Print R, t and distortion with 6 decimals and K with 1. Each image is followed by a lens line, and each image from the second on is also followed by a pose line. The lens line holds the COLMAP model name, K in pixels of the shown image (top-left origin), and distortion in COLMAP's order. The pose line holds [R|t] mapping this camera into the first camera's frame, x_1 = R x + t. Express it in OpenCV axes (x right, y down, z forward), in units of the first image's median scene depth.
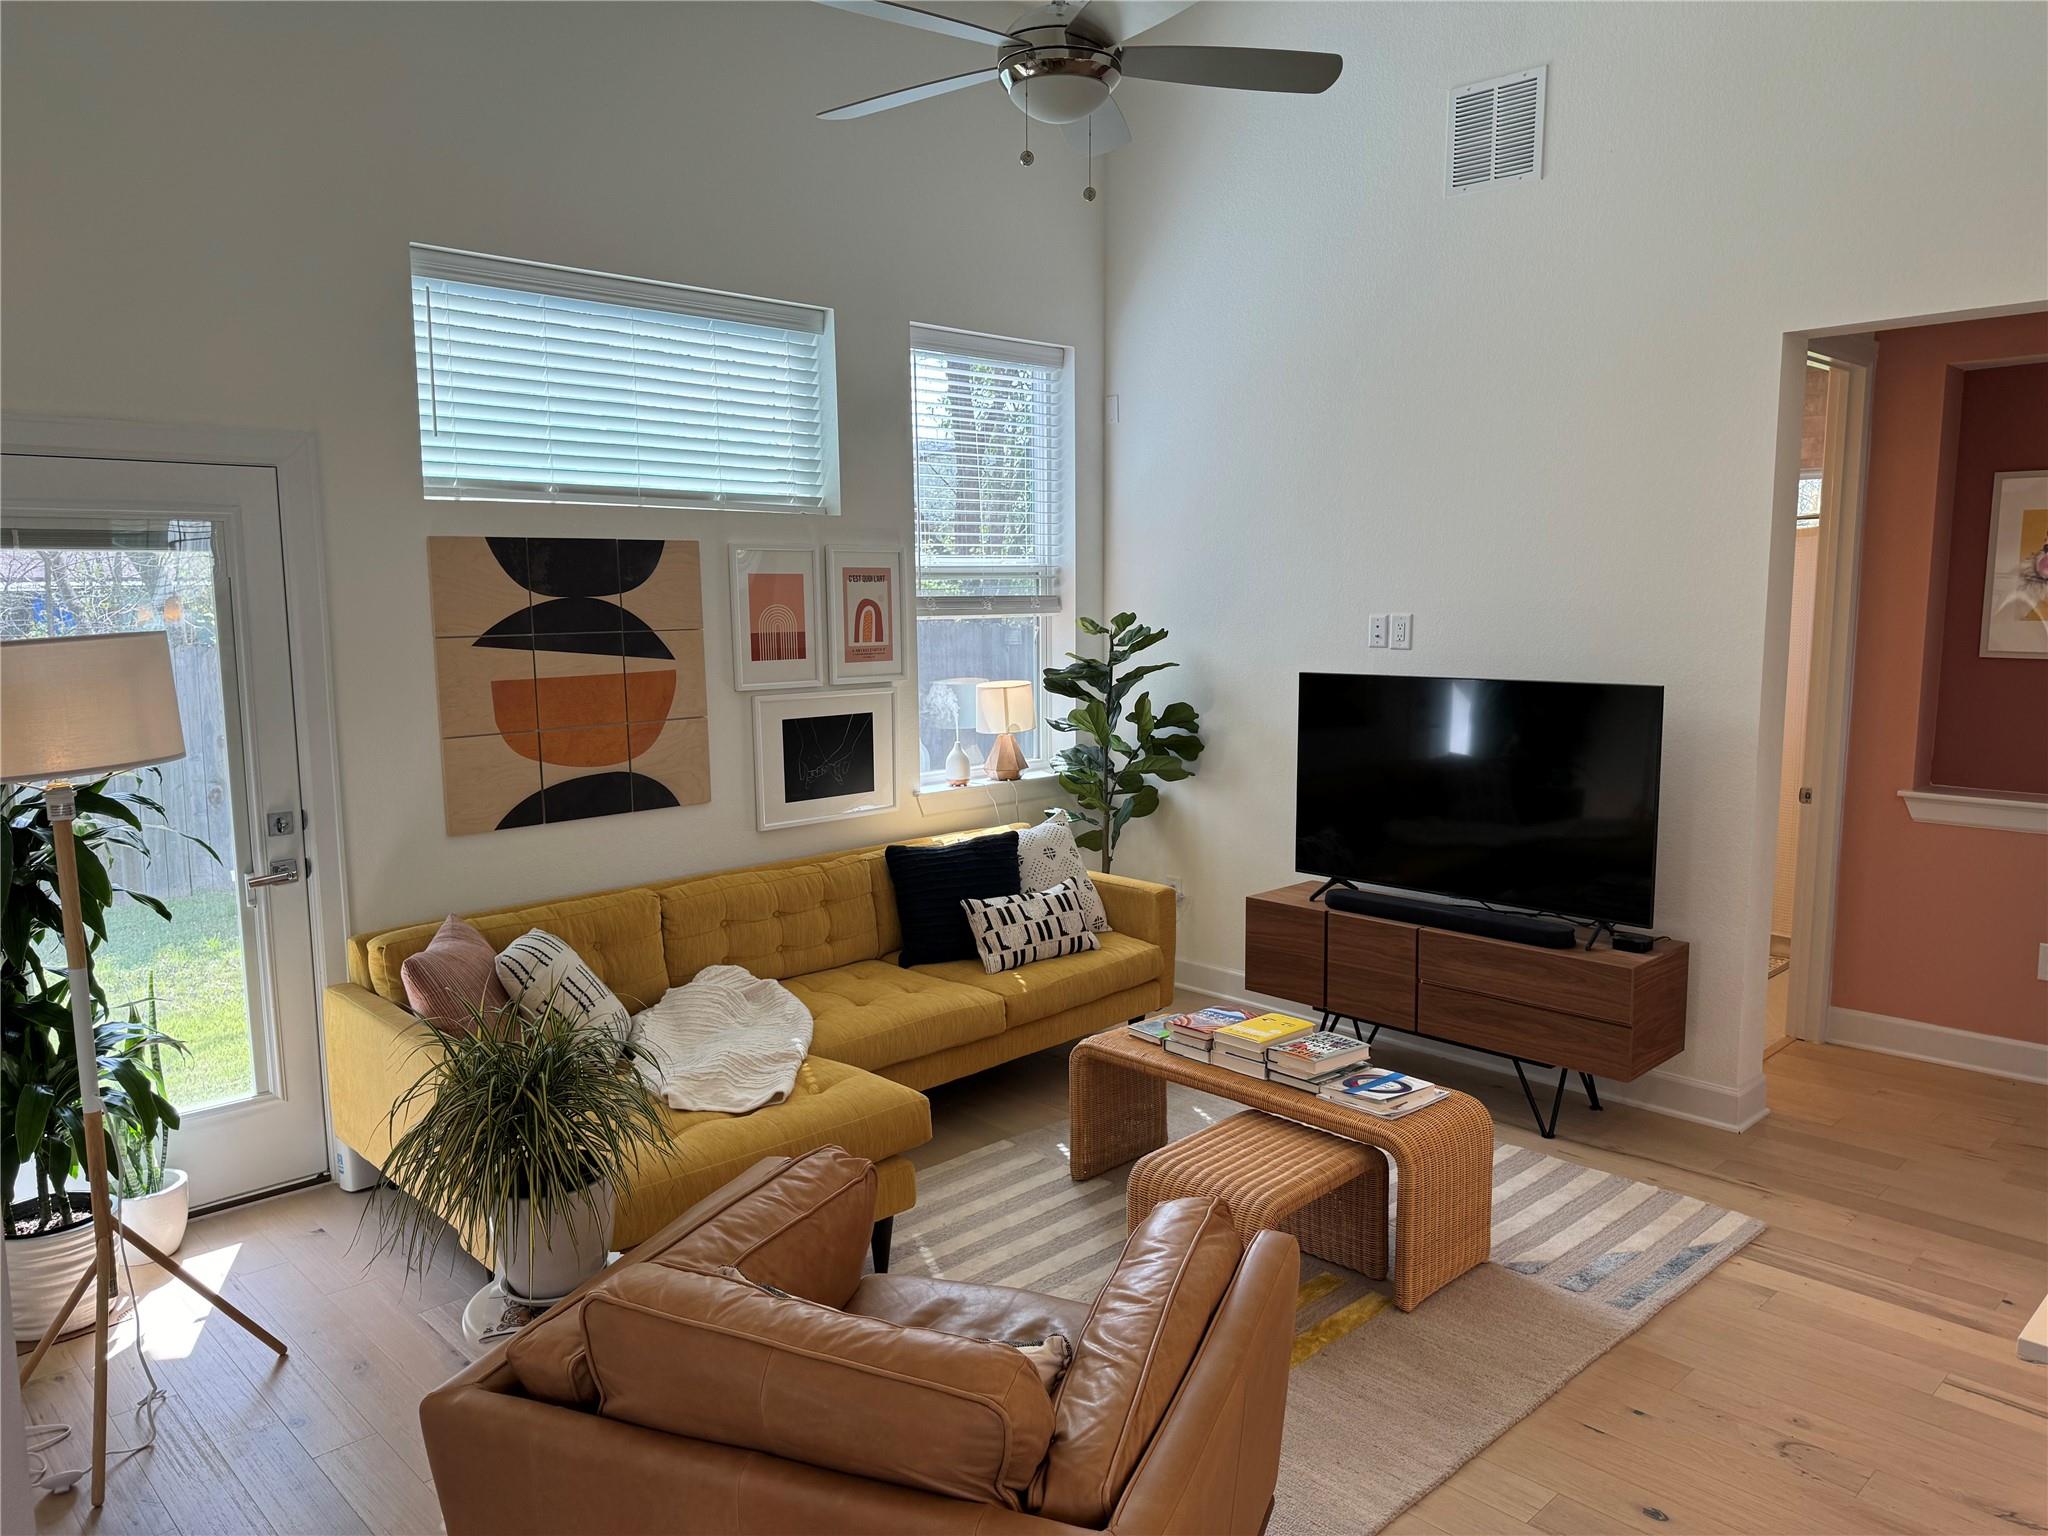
lens RADIAL K [[1426.1, 0, 1039.4], [0, 1426.1, 782.8], [0, 0, 1]] dist [0.098959, -0.142151]
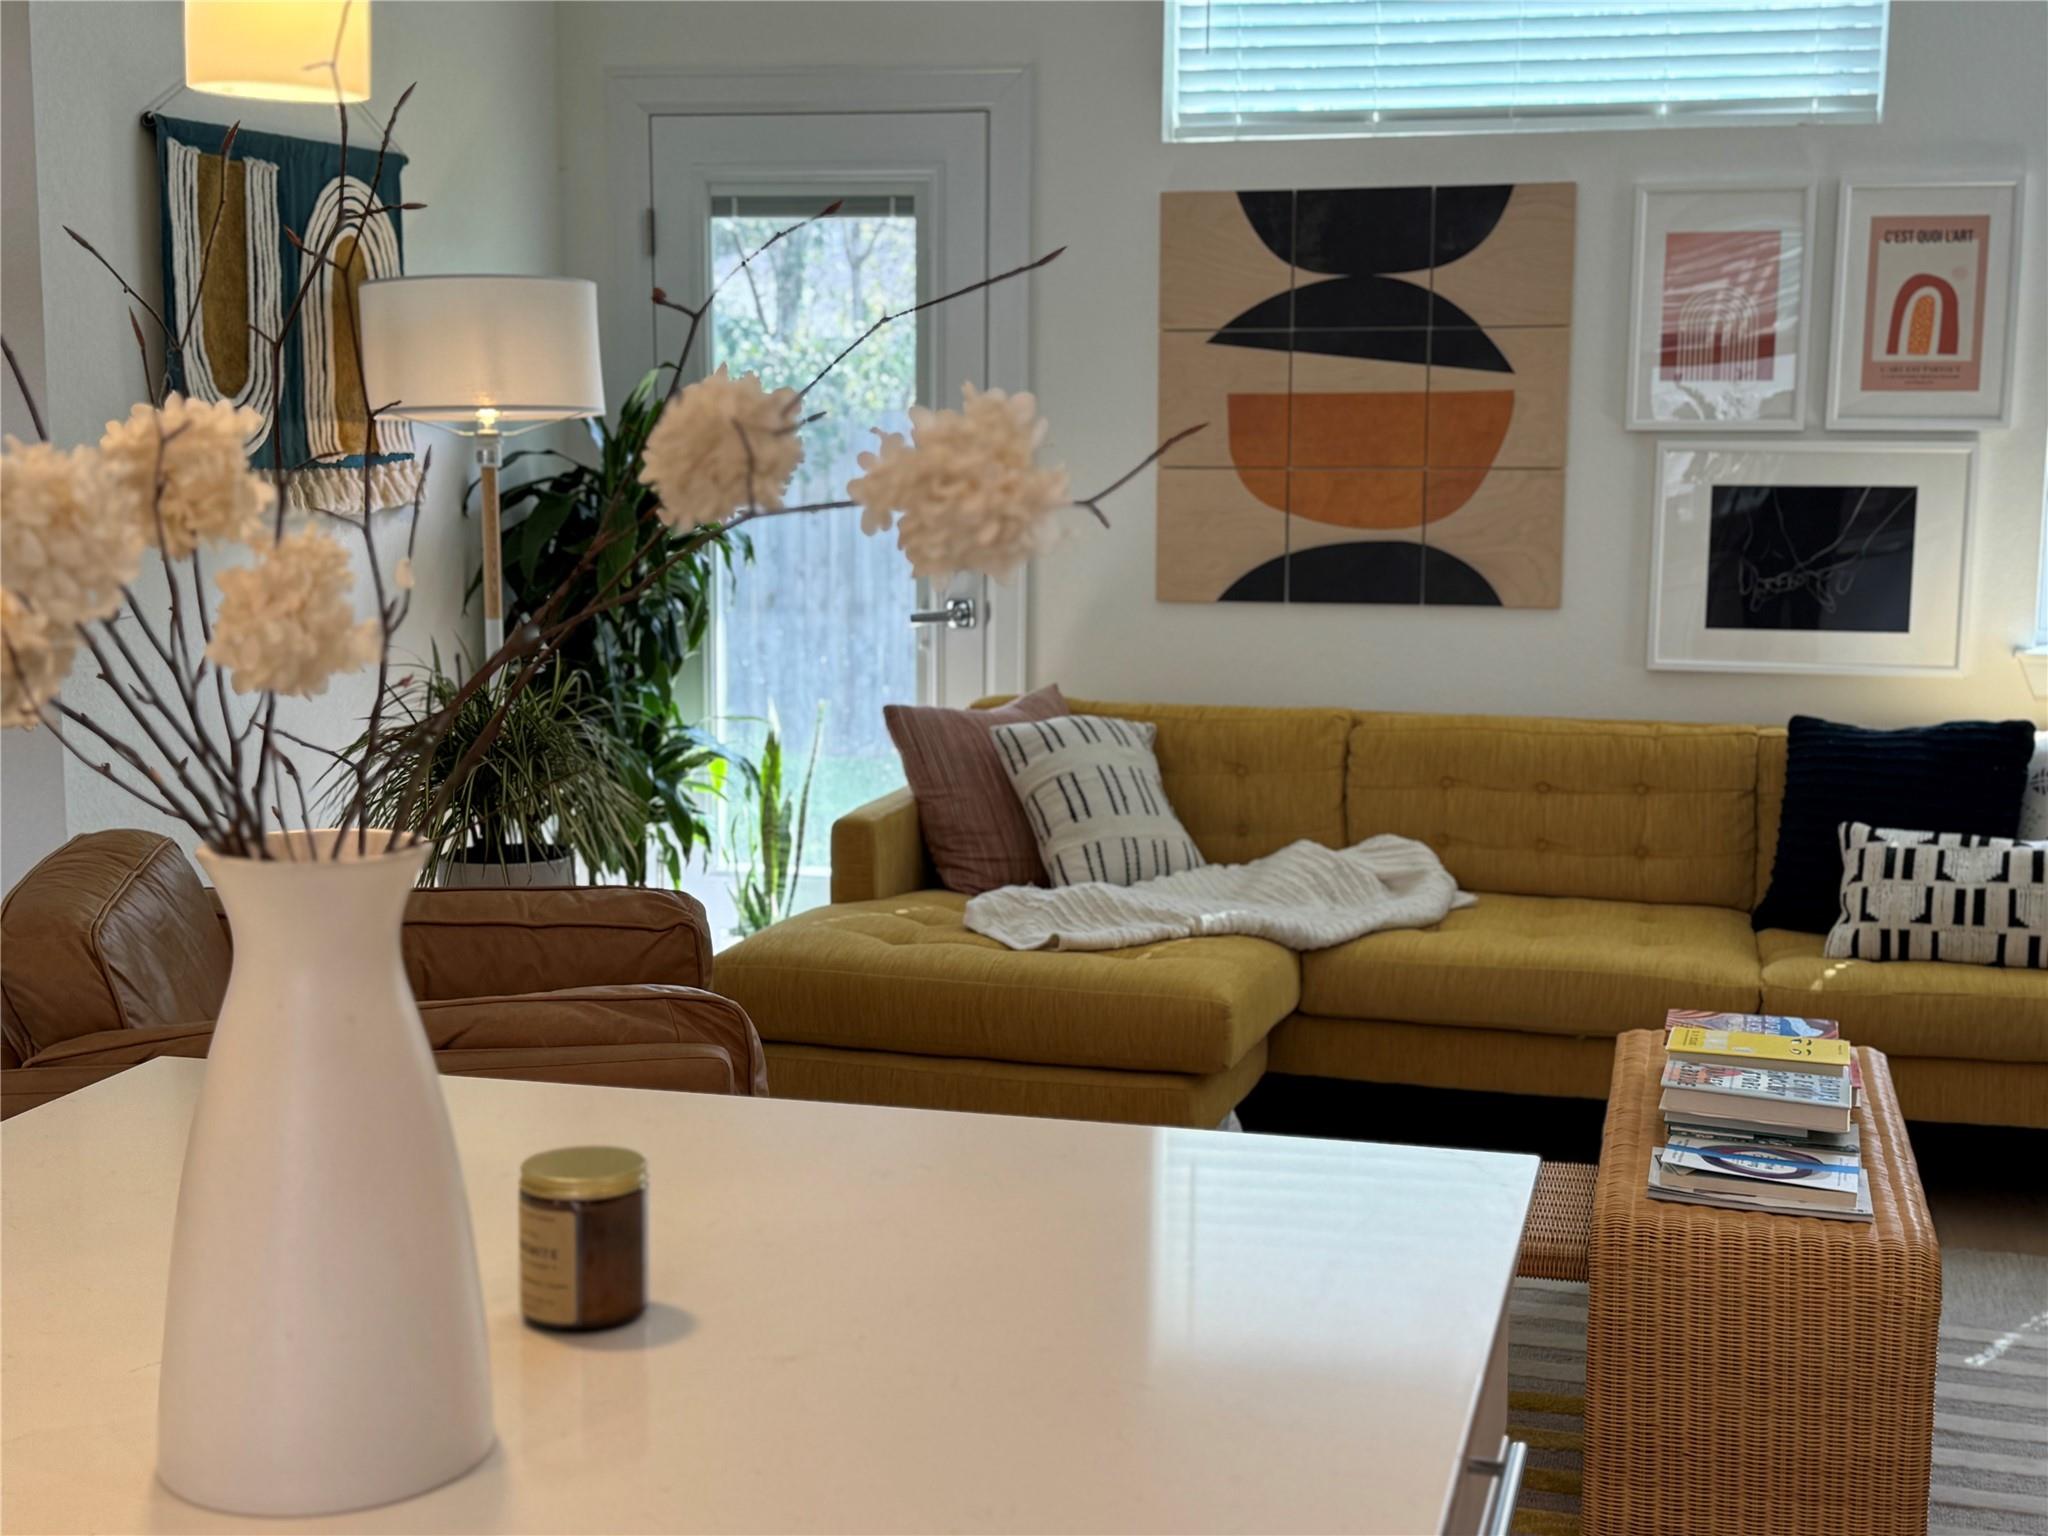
lens RADIAL K [[2662.0, 0, 1060.5], [0, 2662.0, 765.9], [0, 0, 1]] dist [0.206131, -0.371571]
pose [[0.521720, 0.128026, -0.843456, 0.658600], [-0.128806, 0.989163, 0.070470, 0.027529], [0.843337, 0.071876, 0.532556, 0.208047]]
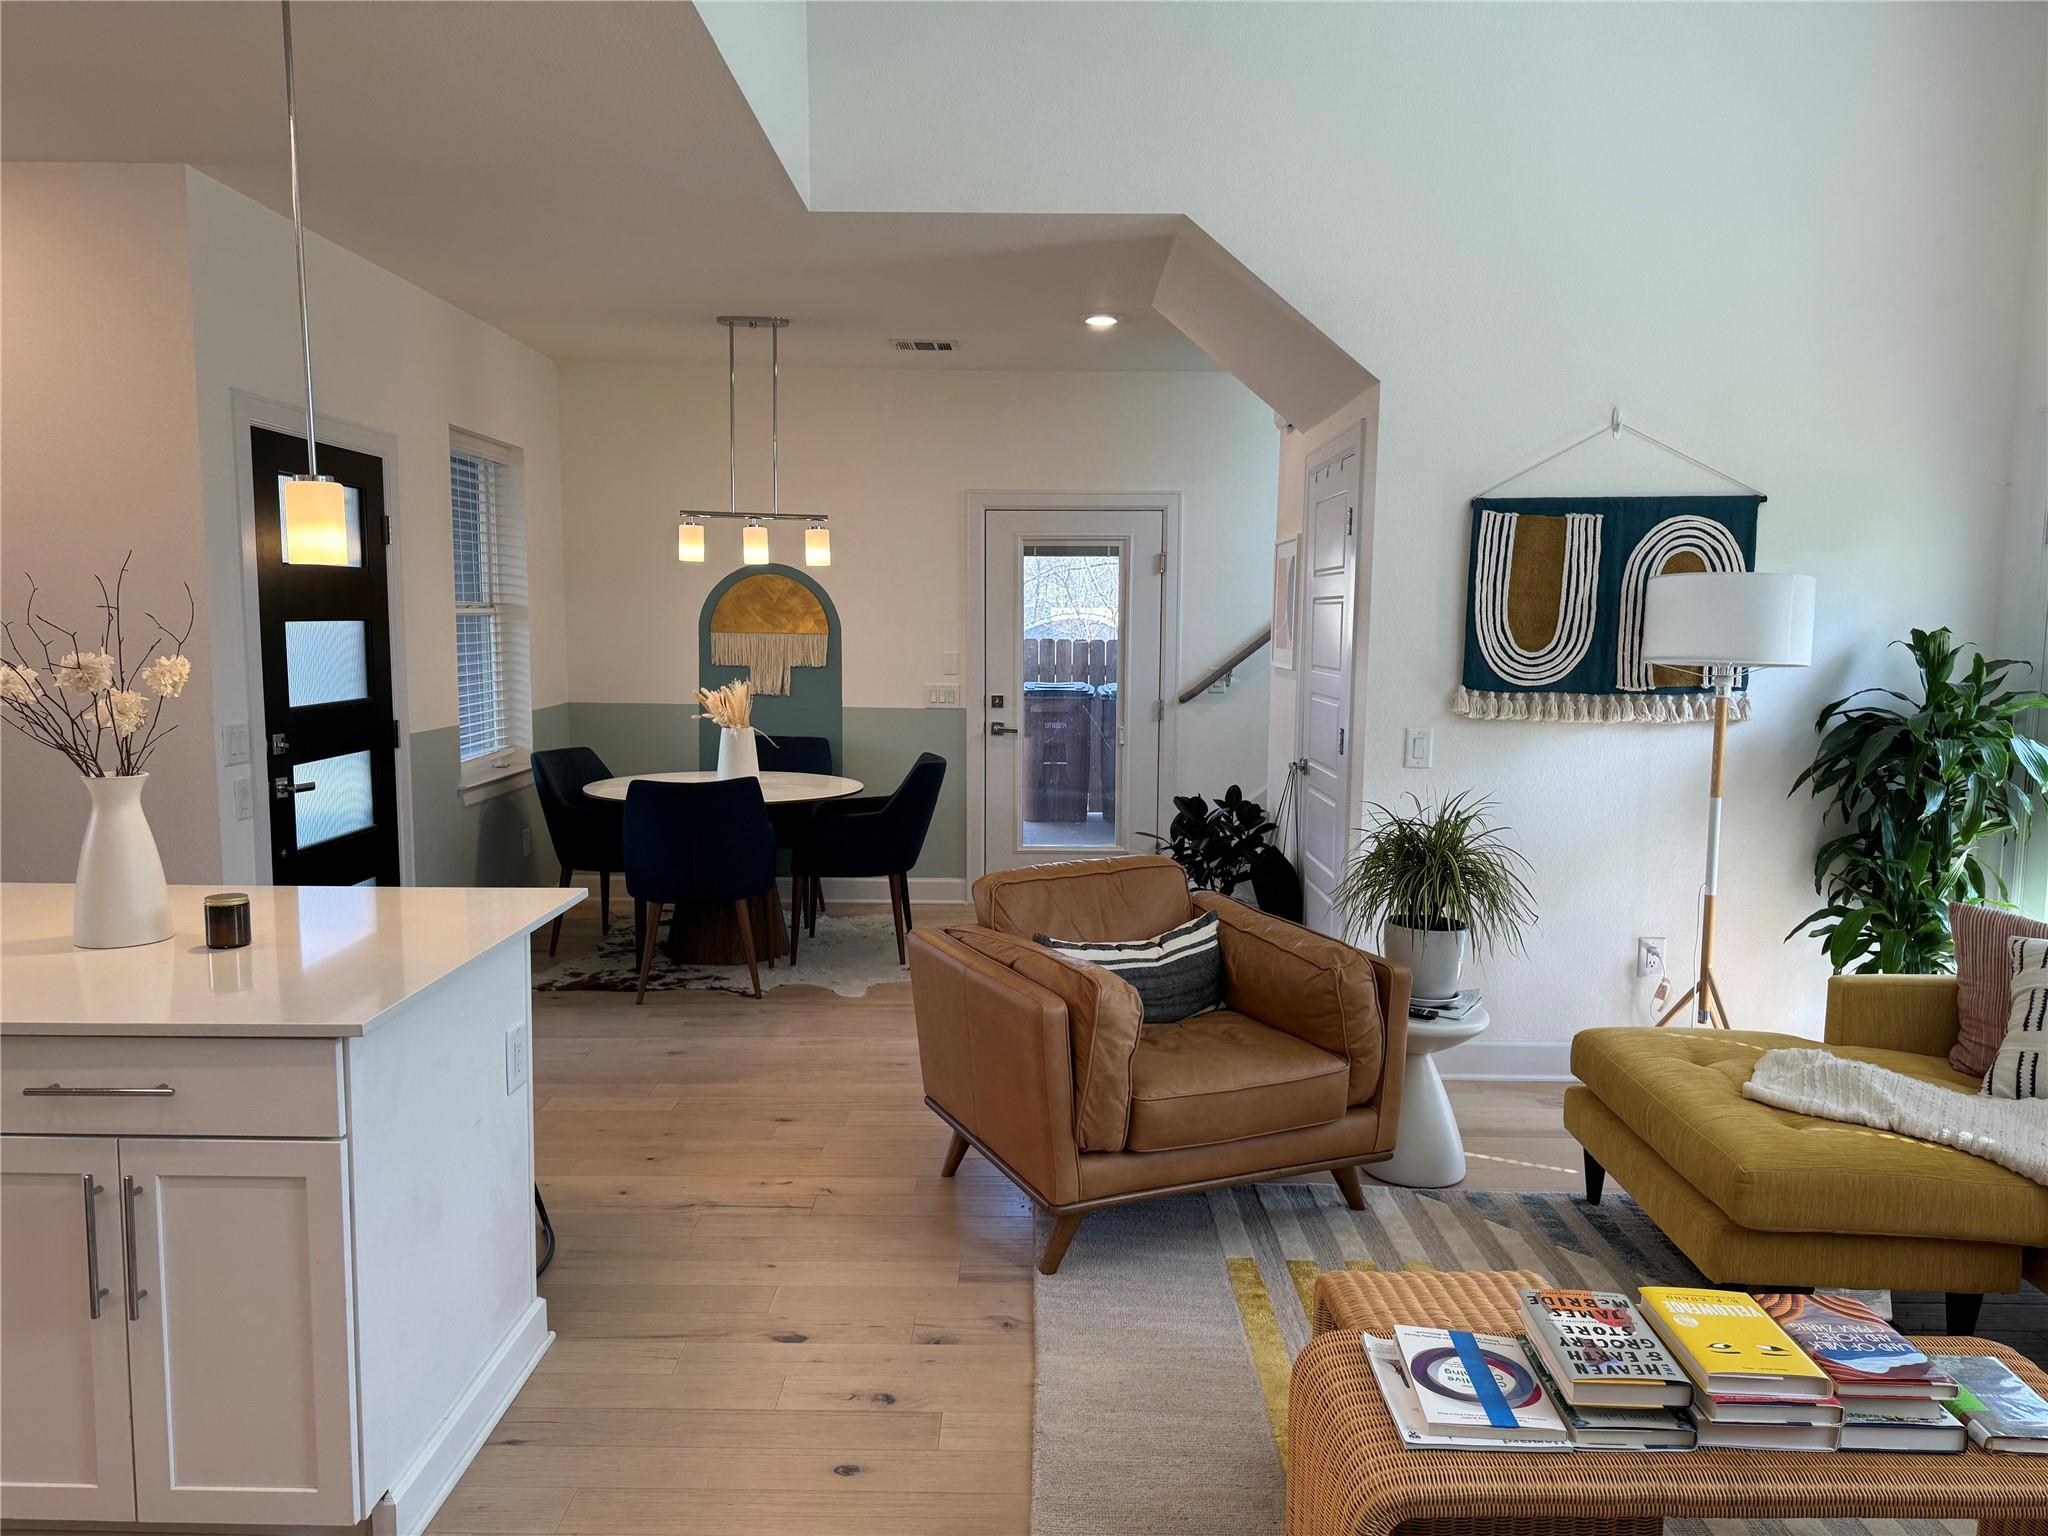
lens RADIAL K [[1433.1, 0, 1030.4], [0, 1433.1, 787.2], [0, 0, 1]] dist [0.098358, -0.138228]
pose [[-0.698312, 0.084654, -0.710770, 0.537910], [-0.101614, 0.971202, 0.215504, -0.080735], [0.708544, 0.222713, -0.669600, 0.890534]]
